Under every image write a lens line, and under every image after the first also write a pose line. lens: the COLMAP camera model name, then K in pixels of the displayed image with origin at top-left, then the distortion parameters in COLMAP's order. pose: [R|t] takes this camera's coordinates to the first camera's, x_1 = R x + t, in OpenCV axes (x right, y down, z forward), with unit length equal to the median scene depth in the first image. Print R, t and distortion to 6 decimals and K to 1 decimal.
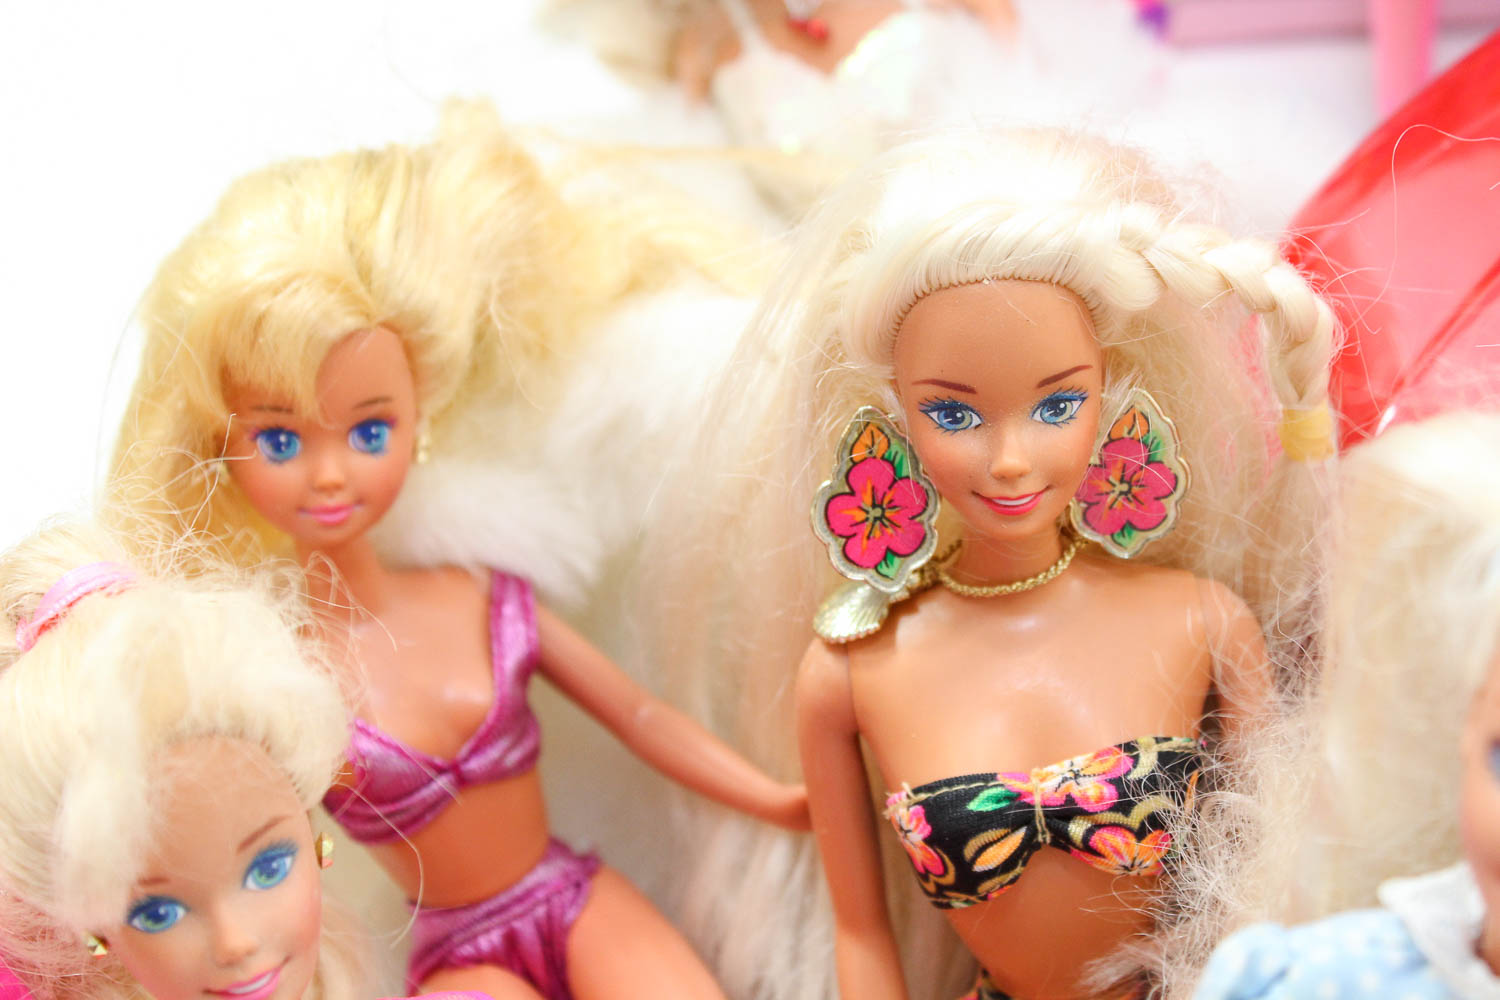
lens RADIAL K [[2814.4, 0, 744.5], [0, 2814.4, 502.7], [0, 0, 1]] dist [0.014626, 0.000000]
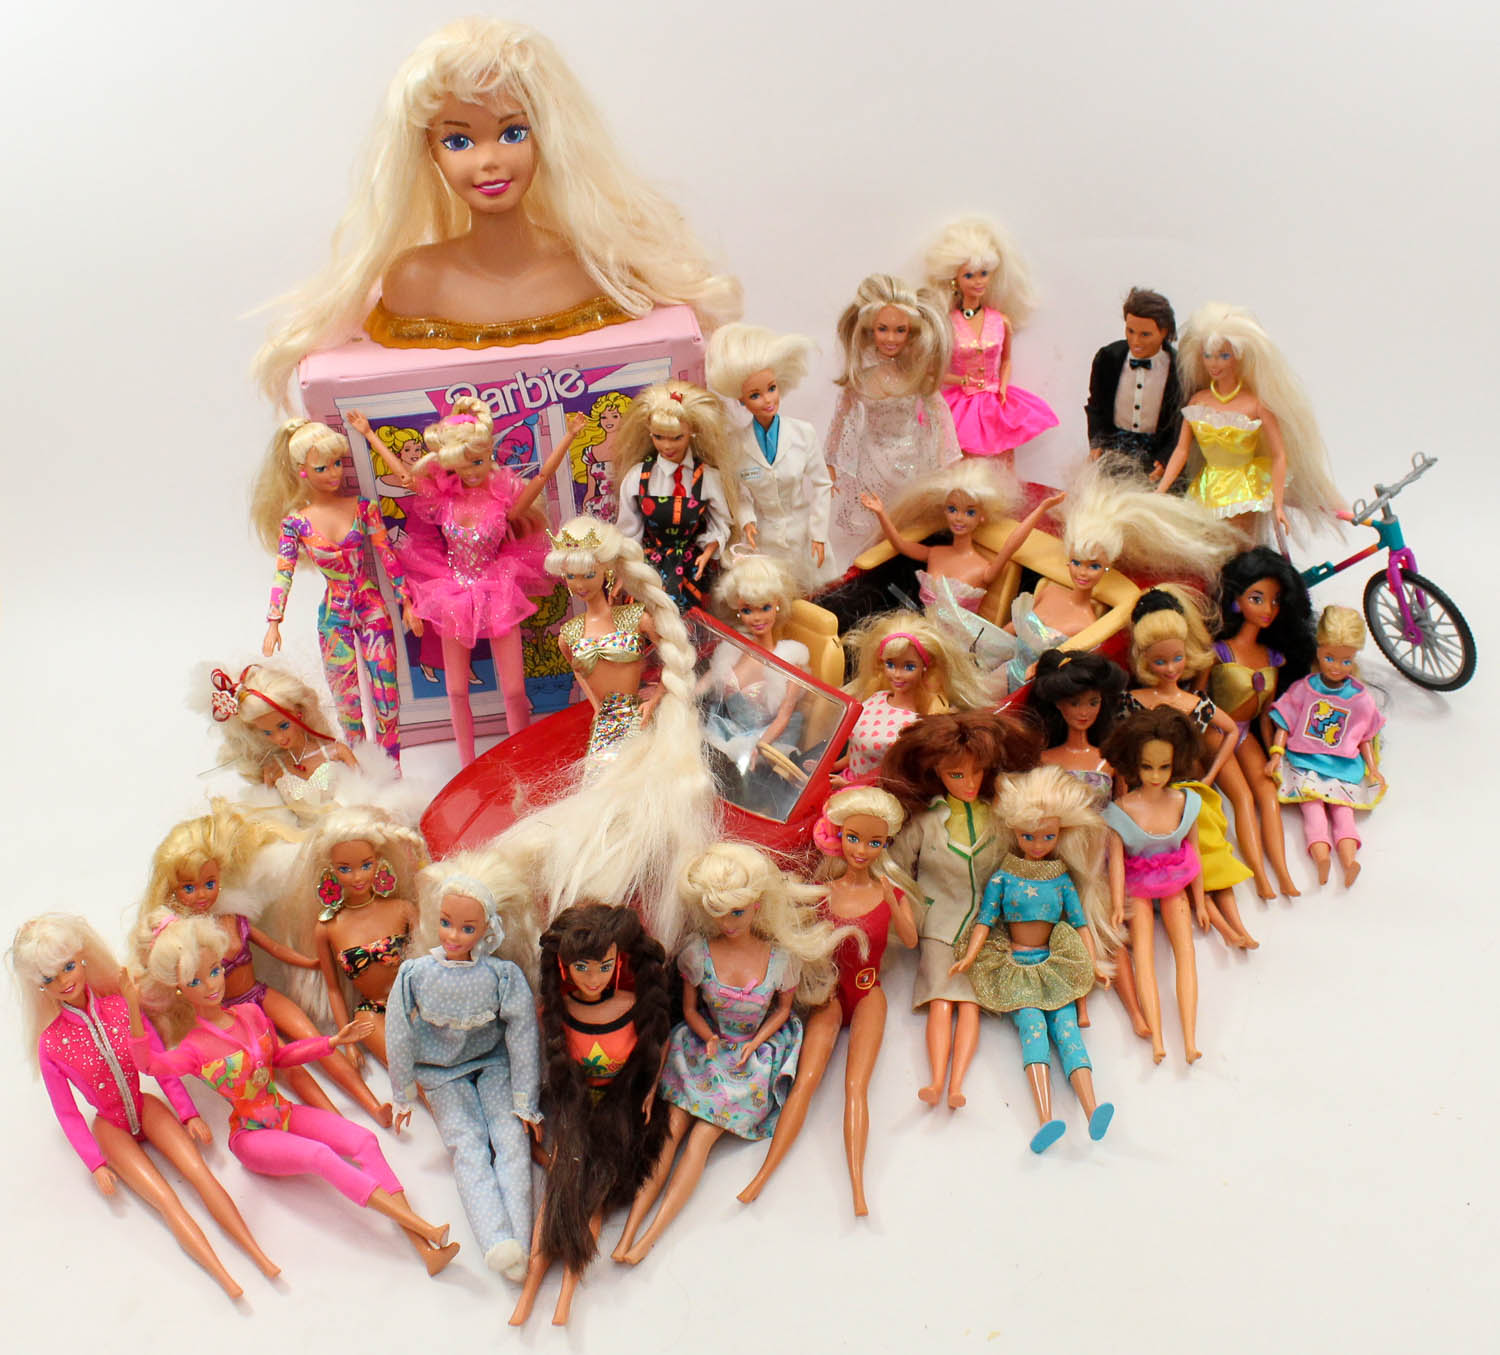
lens RADIAL K [[1889.5, 0, 726.4], [0, 1889.5, 633.8], [0, 0, 1]] dist [-0.145341, 0.000000]
pose [[0.960457, -0.062026, 0.271432, -0.135171], [0.098318, 0.987622, -0.122213, 0.024731], [-0.260492, 0.144067, 0.954667, -2.147747]]
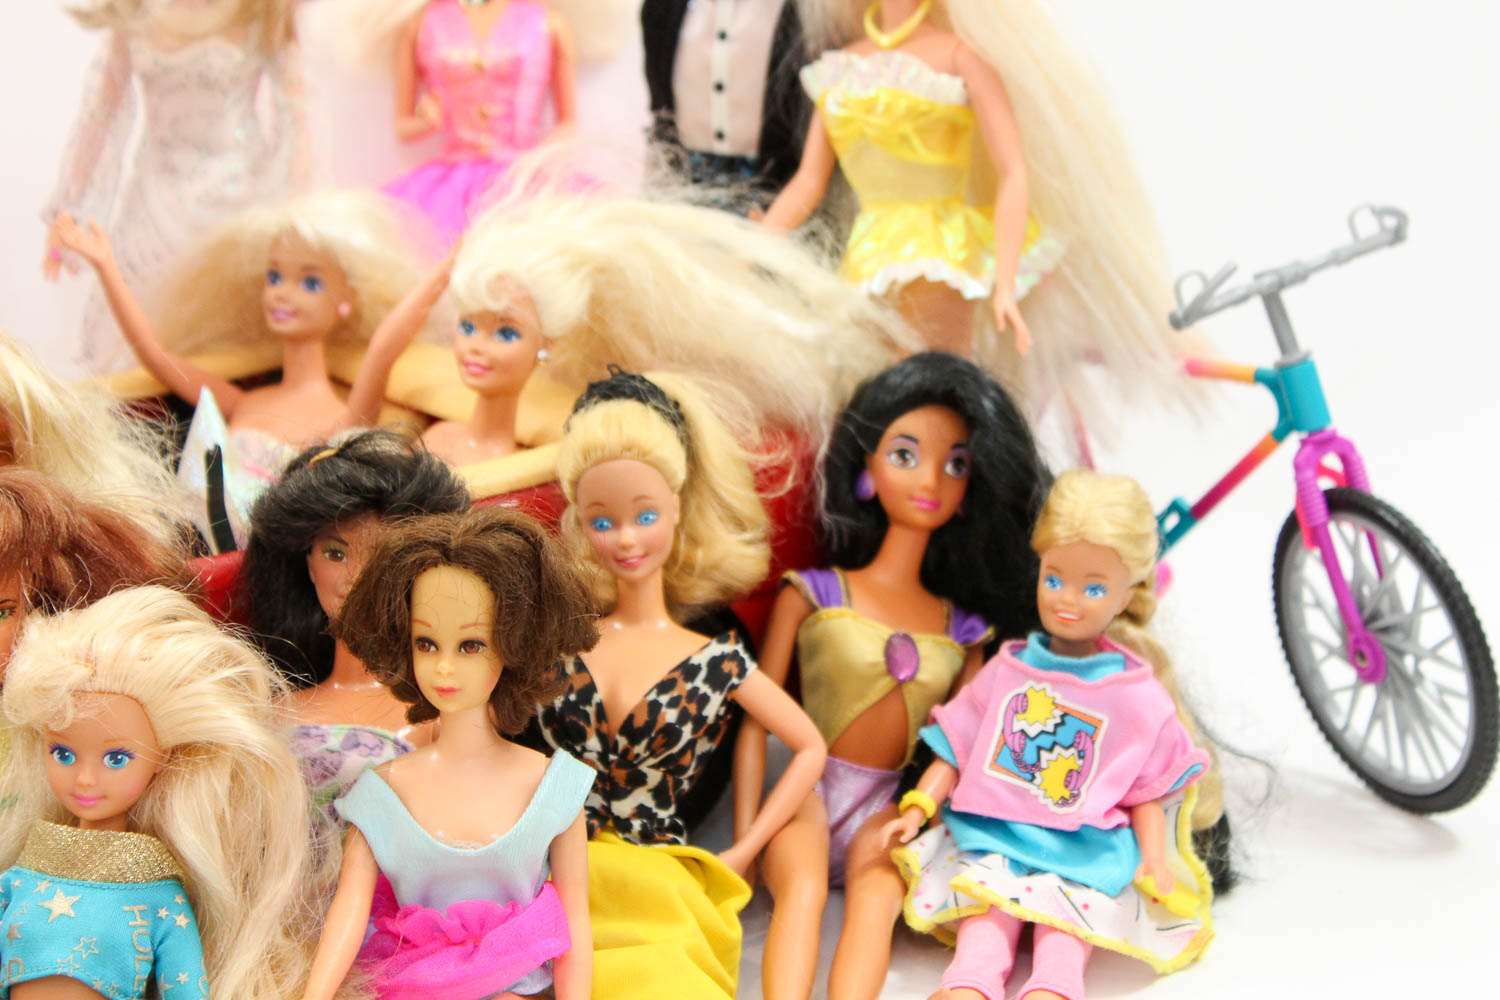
lens RADIAL K [[3492.0, 0, 754.9], [0, 3492.0, 472.1], [0, 0, 1]] dist [0.071396, 0.000000]
pose [[0.971578, 0.101702, 0.213760, 1.096313], [0.001583, 0.900193, -0.435488, 0.842481], [-0.236715, 0.423449, 0.874447, -1.416468]]
